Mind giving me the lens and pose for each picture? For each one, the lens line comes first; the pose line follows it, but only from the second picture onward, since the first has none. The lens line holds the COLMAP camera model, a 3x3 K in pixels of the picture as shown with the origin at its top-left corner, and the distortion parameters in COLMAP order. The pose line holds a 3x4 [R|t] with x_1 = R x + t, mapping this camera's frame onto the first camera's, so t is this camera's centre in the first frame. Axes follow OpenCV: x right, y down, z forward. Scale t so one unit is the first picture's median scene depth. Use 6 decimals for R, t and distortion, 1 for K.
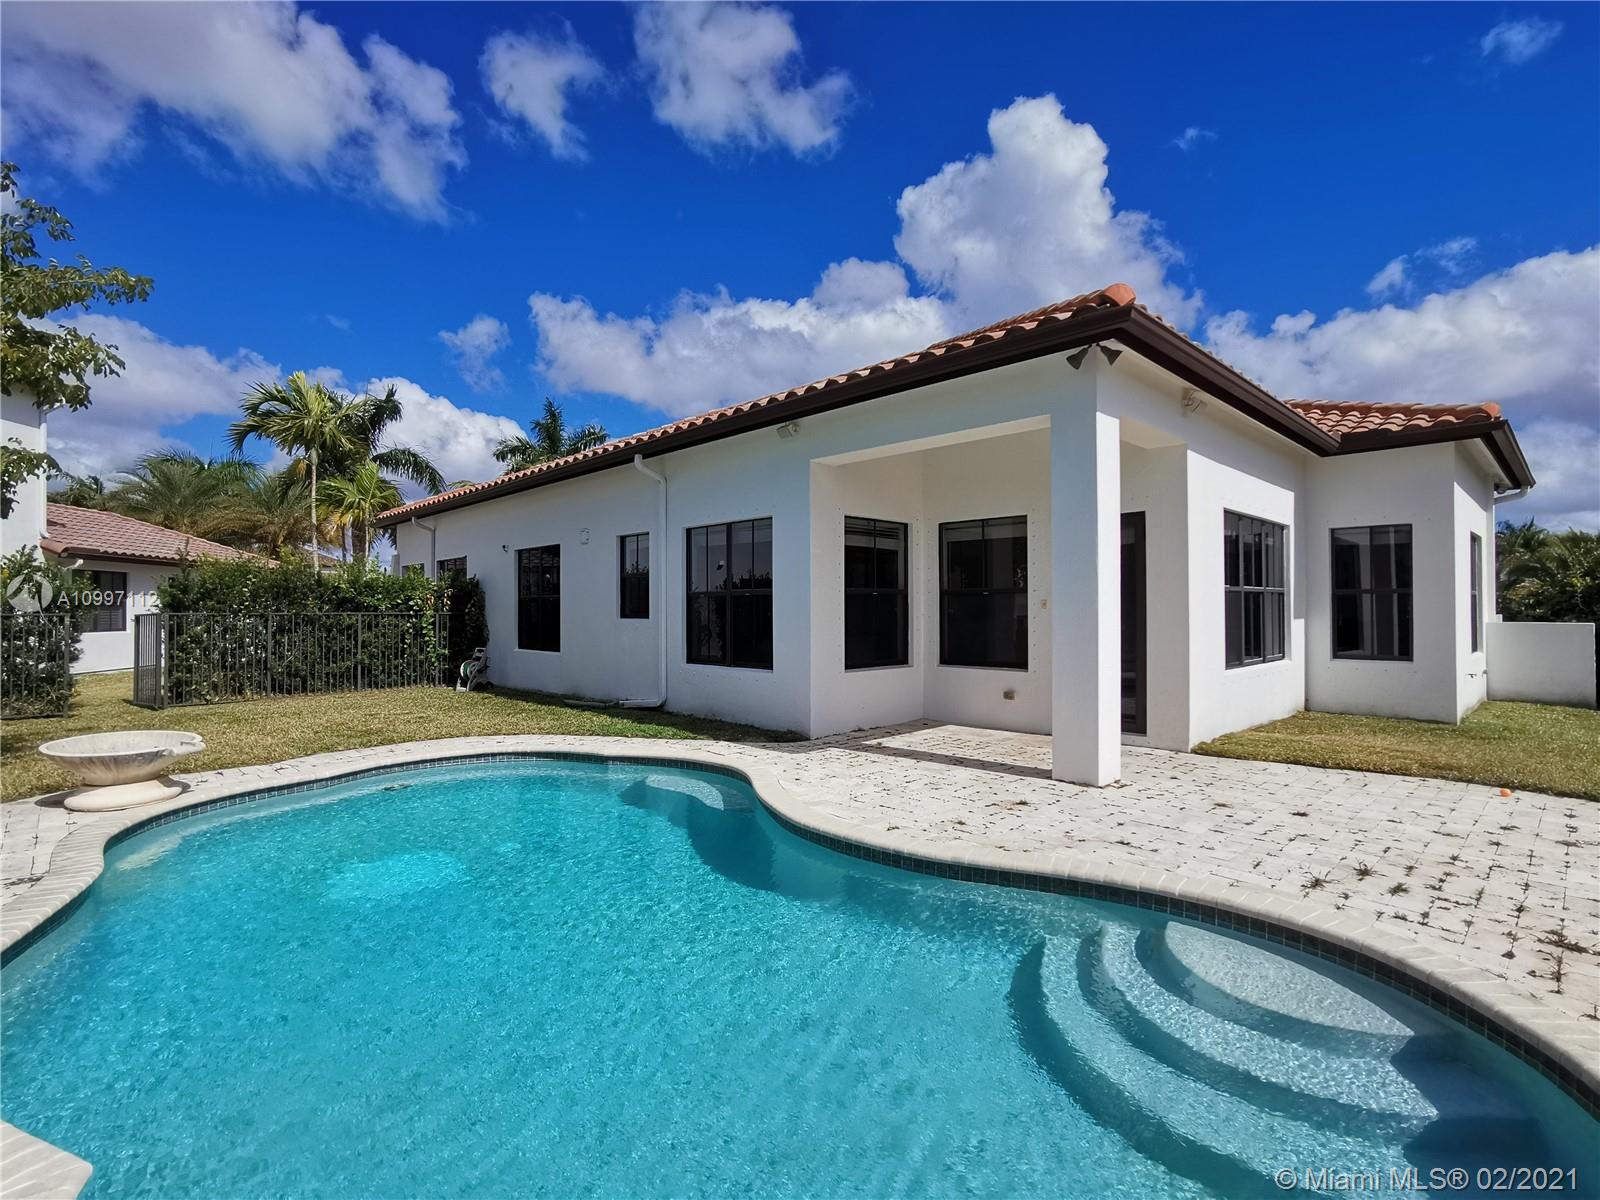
lens RADIAL K [[770.2, 0, 800.0], [0, 770.2, 600.0], [0, 0, 1]] dist [-0.001878, -0.000235]
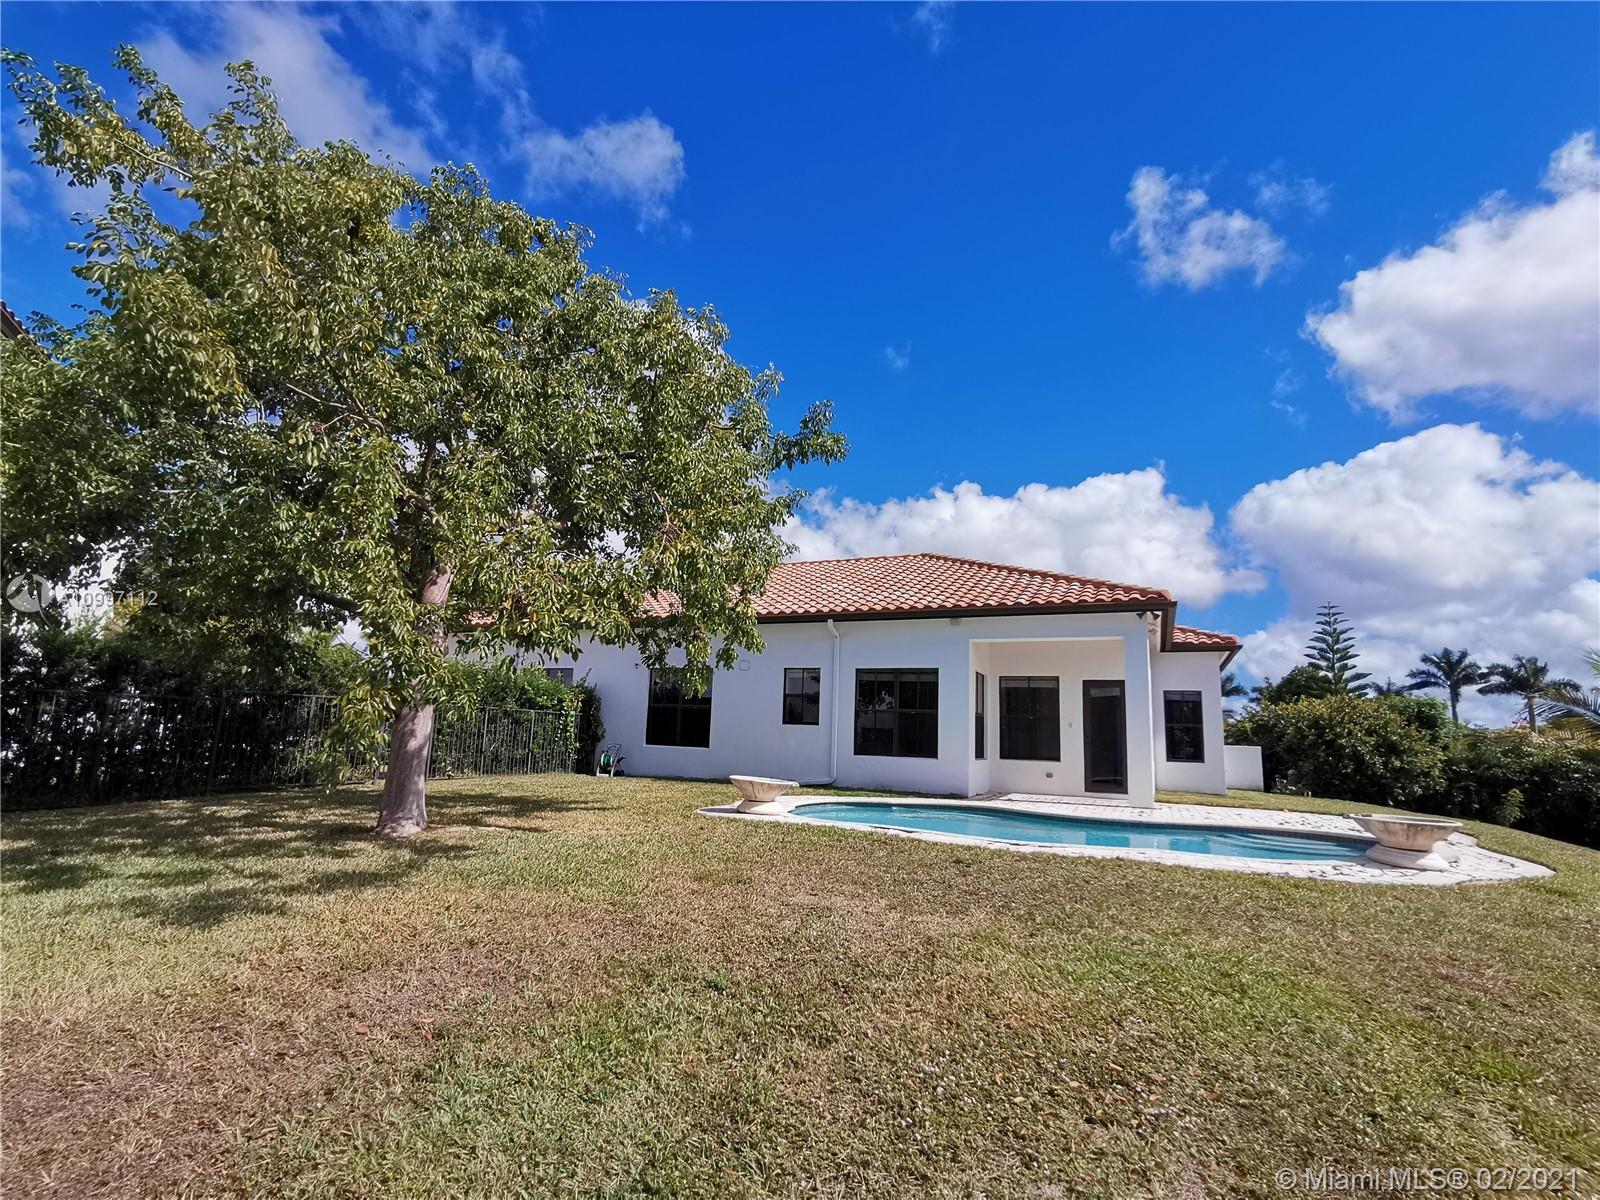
lens RADIAL K [[770.2, 0, 800.0], [0, 770.2, 600.0], [0, 0, 1]] dist [-0.001878, -0.000235]
pose [[0.935234, 0.090799, 0.342189, -0.800941], [-0.040972, 0.987816, -0.150137, 0.011128], [-0.351652, 0.126393, 0.927559, -0.438535]]
